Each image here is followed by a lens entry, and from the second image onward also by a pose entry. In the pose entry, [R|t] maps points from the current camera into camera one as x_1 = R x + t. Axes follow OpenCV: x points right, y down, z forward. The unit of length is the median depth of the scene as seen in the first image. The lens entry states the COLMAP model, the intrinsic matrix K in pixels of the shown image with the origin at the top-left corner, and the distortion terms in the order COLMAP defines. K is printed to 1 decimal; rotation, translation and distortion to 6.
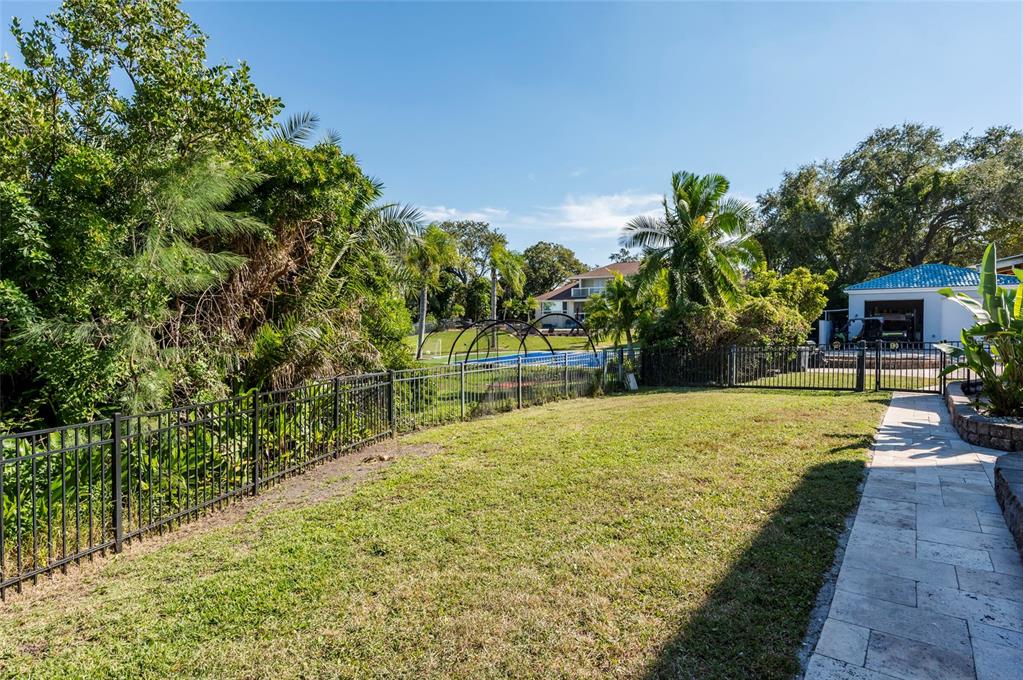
lens RADIAL K [[523.5, 0, 511.3], [0, 523.5, 337.9], [0, 0, 1]] dist [-0.038192, 0.000477]
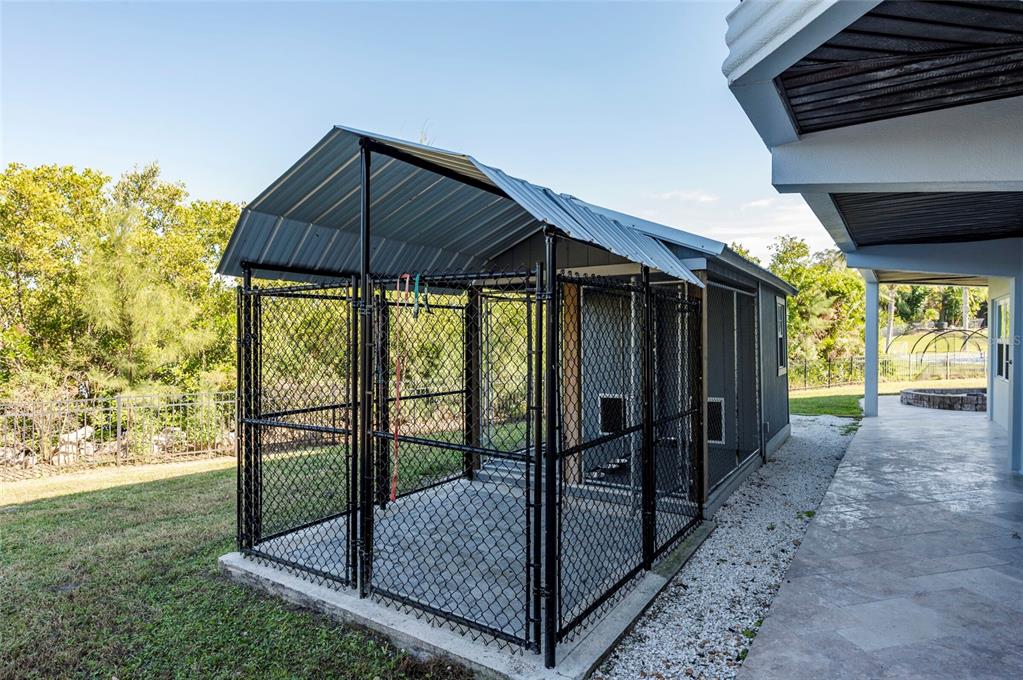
lens RADIAL K [[555.6, 0, 511.7], [0, 555.6, 336.6], [0, 0, 1]] dist [0.006000, -0.001733]
pose [[0.721164, 0.000306, -0.692764, 0.216423], [-0.003386, 0.999990, -0.003083, -0.006545], [0.692756, 0.004569, 0.721158, -1.260059]]
